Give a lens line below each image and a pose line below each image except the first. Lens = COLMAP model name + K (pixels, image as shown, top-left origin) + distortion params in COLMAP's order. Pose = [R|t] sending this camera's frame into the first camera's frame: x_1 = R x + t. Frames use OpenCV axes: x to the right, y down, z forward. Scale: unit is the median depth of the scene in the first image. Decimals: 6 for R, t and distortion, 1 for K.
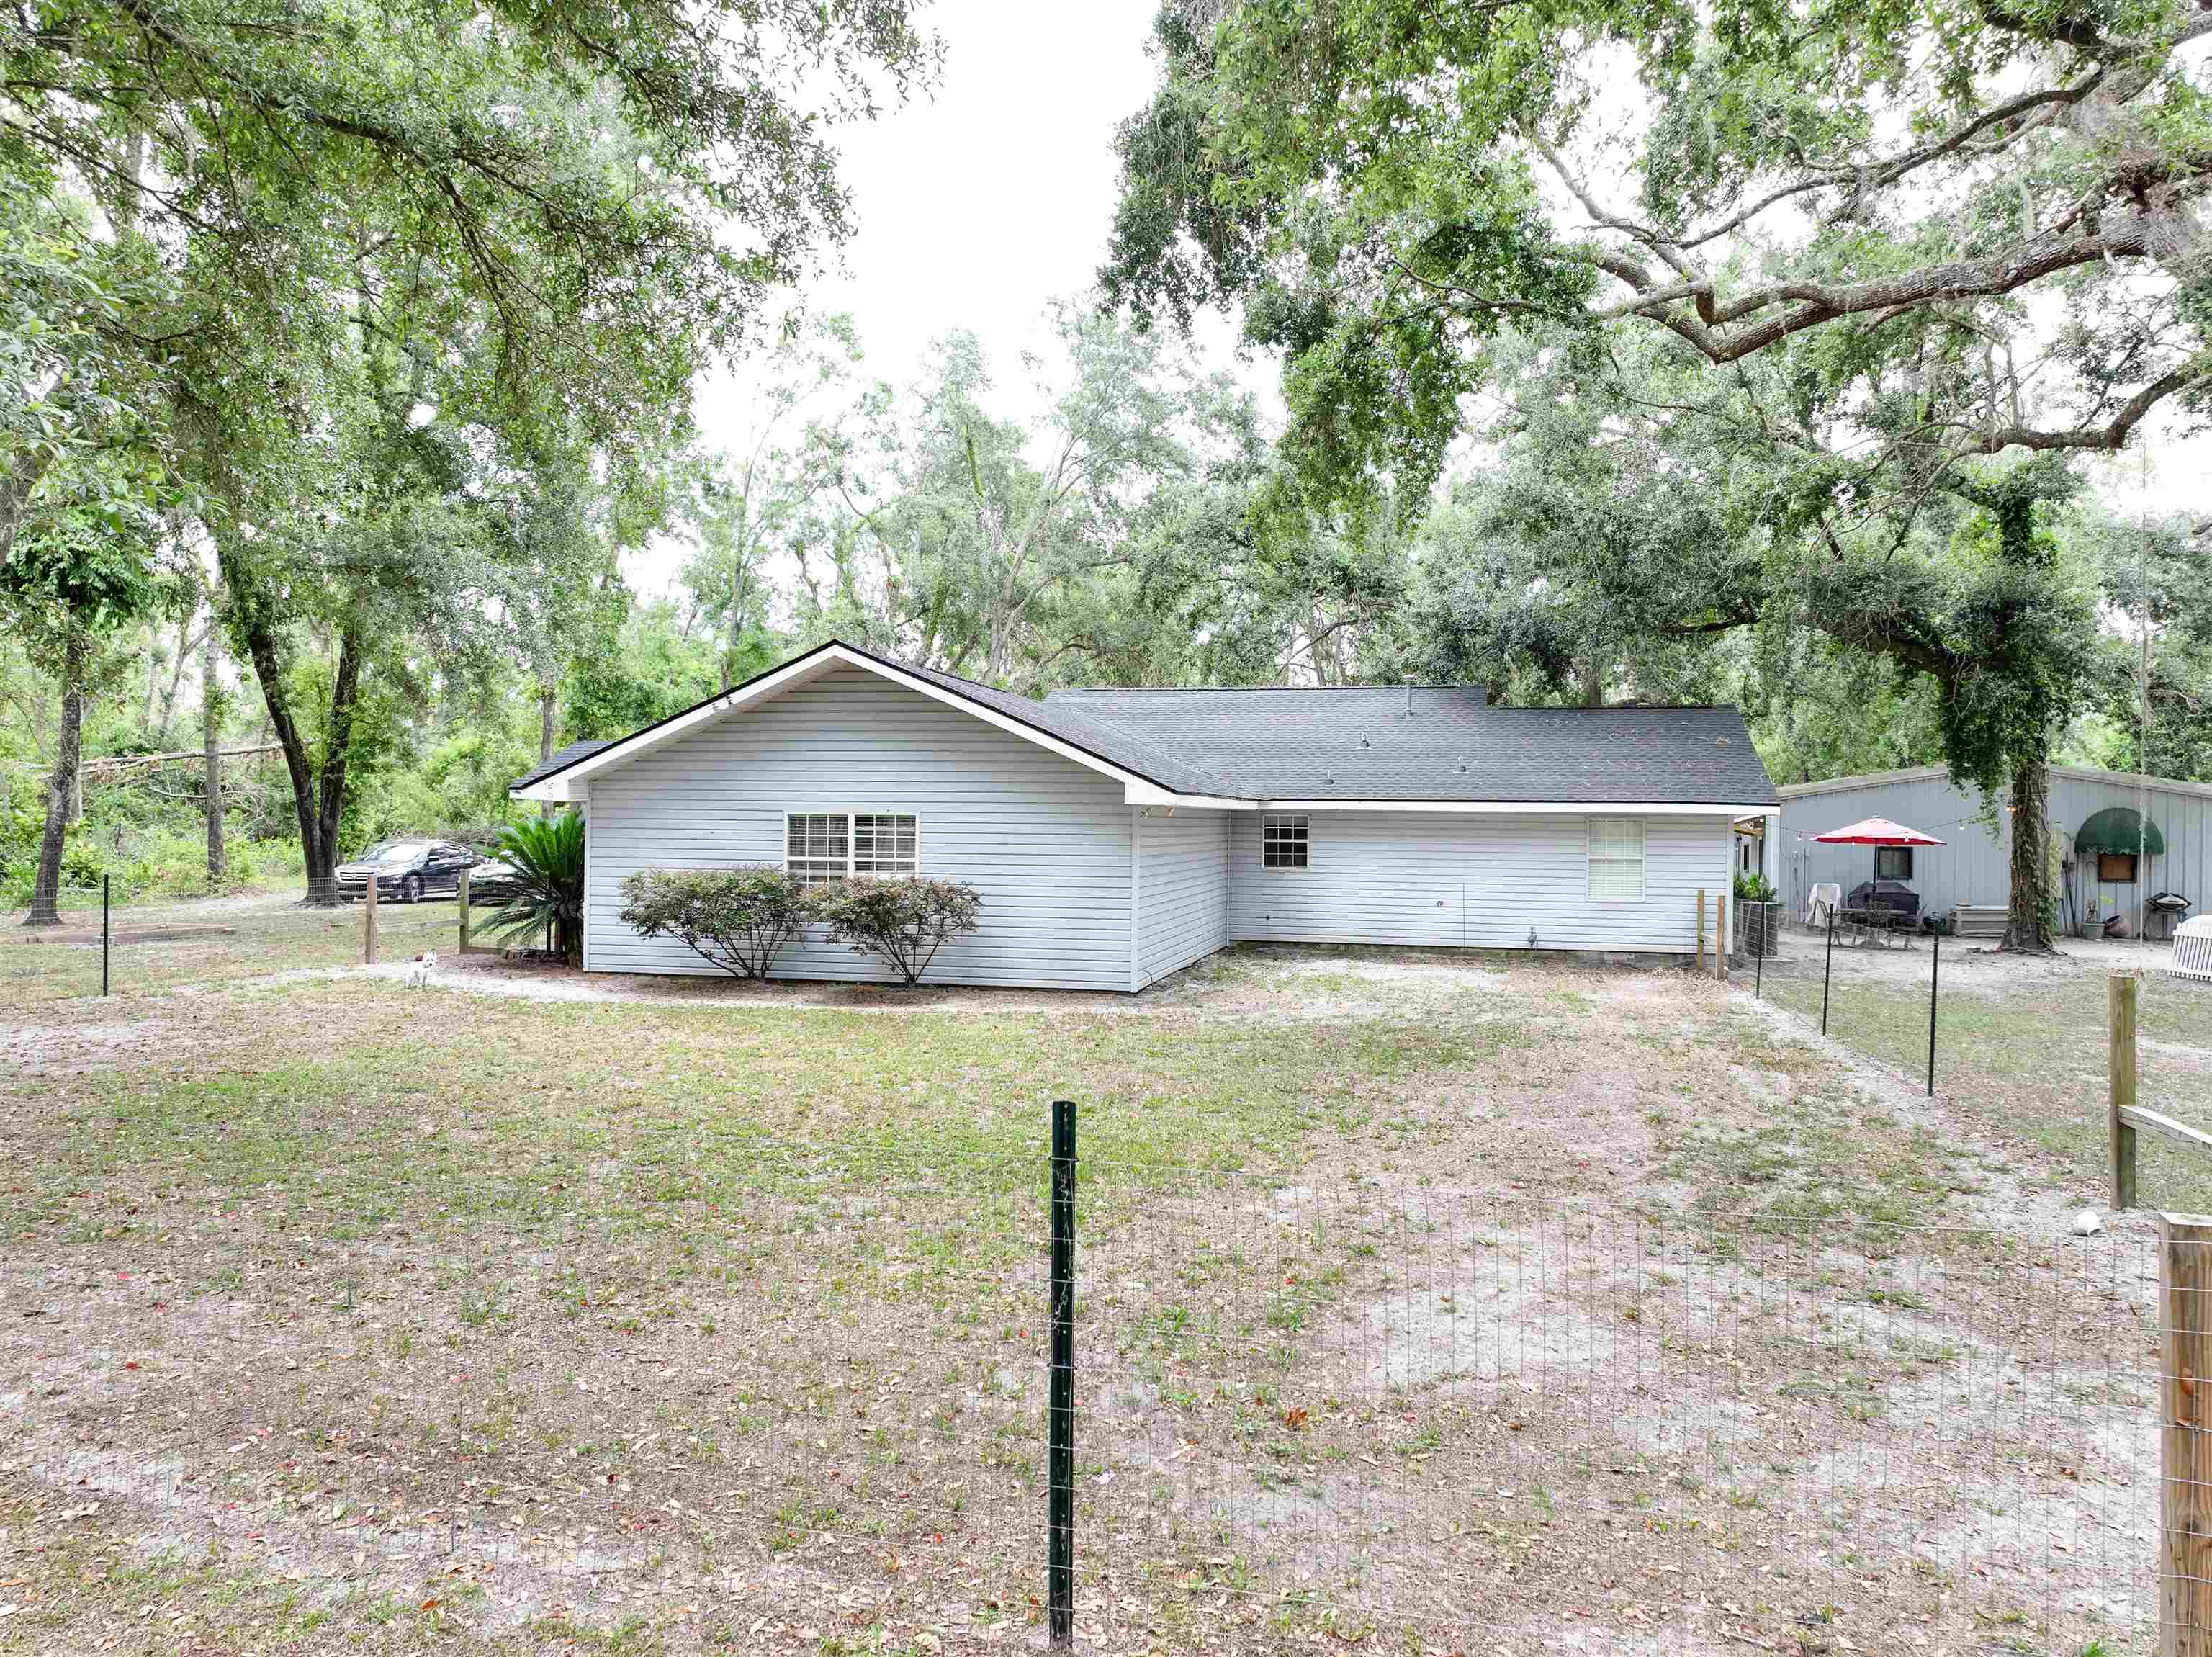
lens RADIAL K [[1554.4, 0, 1106.4], [0, 1554.4, 831.4], [0, 0, 1]] dist [0.006656, 0.004776]
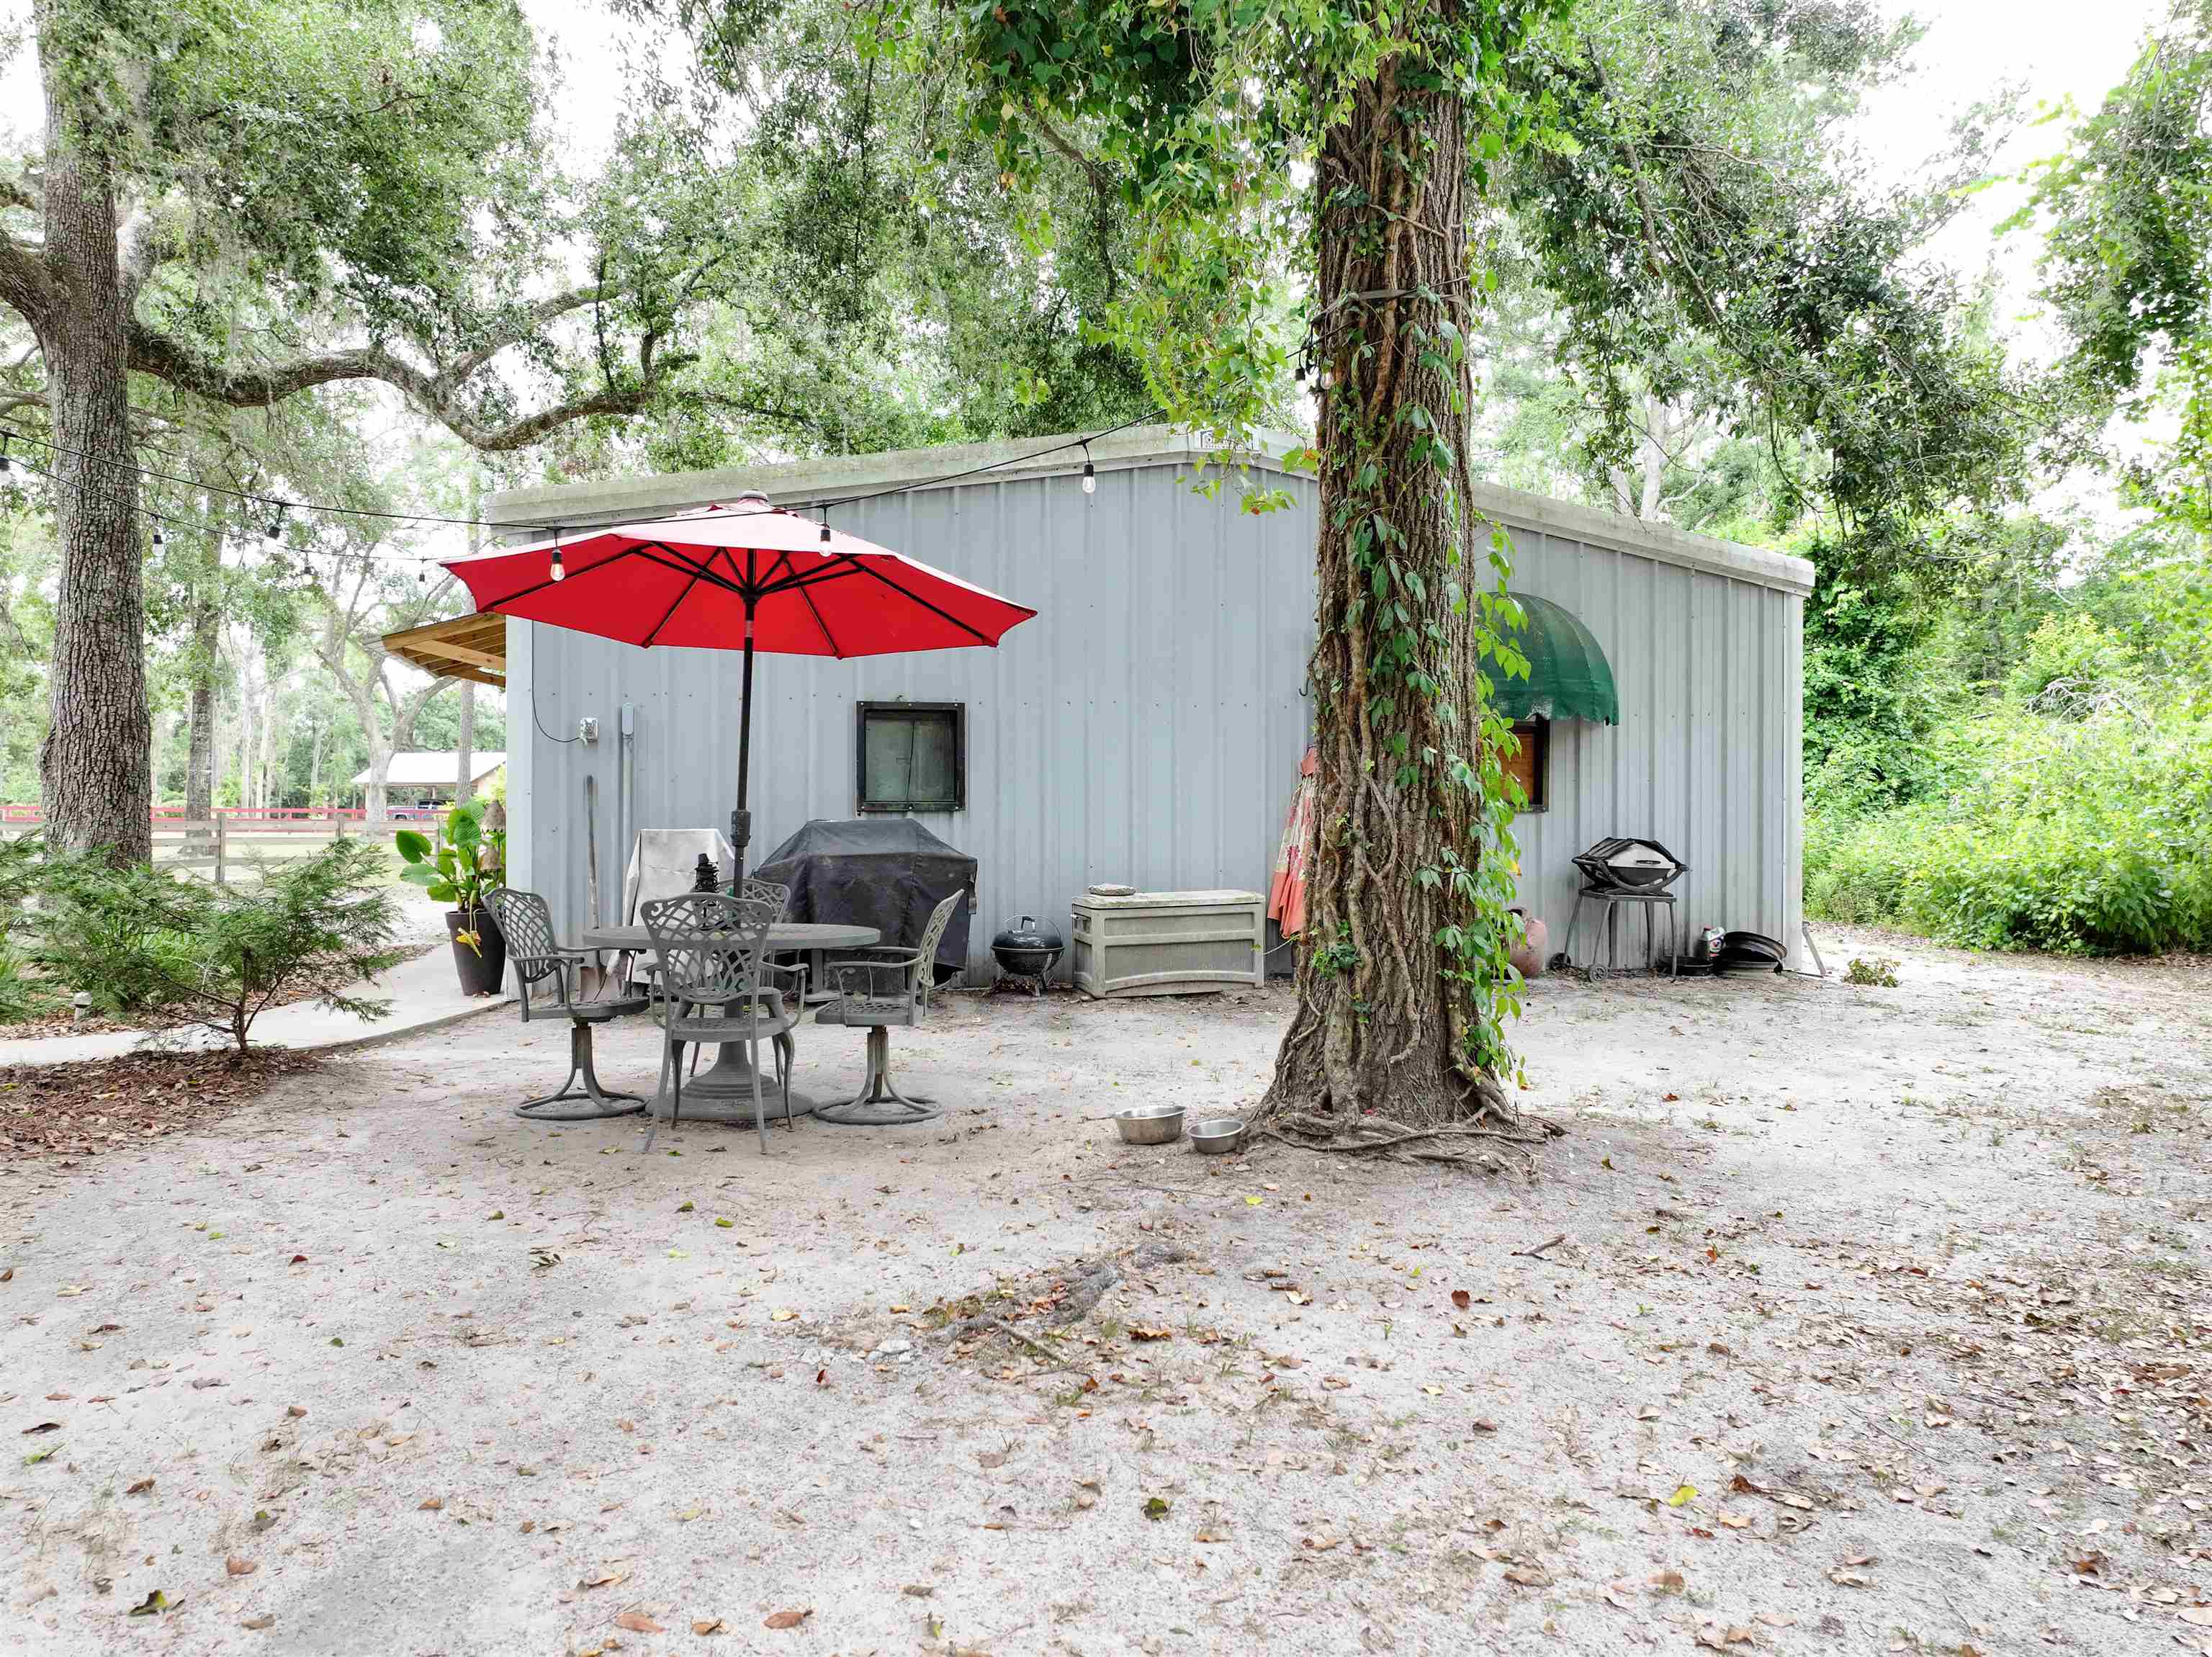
lens RADIAL K [[1554.4, 0, 1106.3], [0, 1554.4, 831.9], [0, 0, 1]] dist [0.006656, 0.004776]
pose [[0.879160, -0.012301, 0.476367, 0.414001], [0.011358, 0.999924, 0.004859, 0.034759], [-0.476391, 0.001139, 0.879233, 0.749815]]
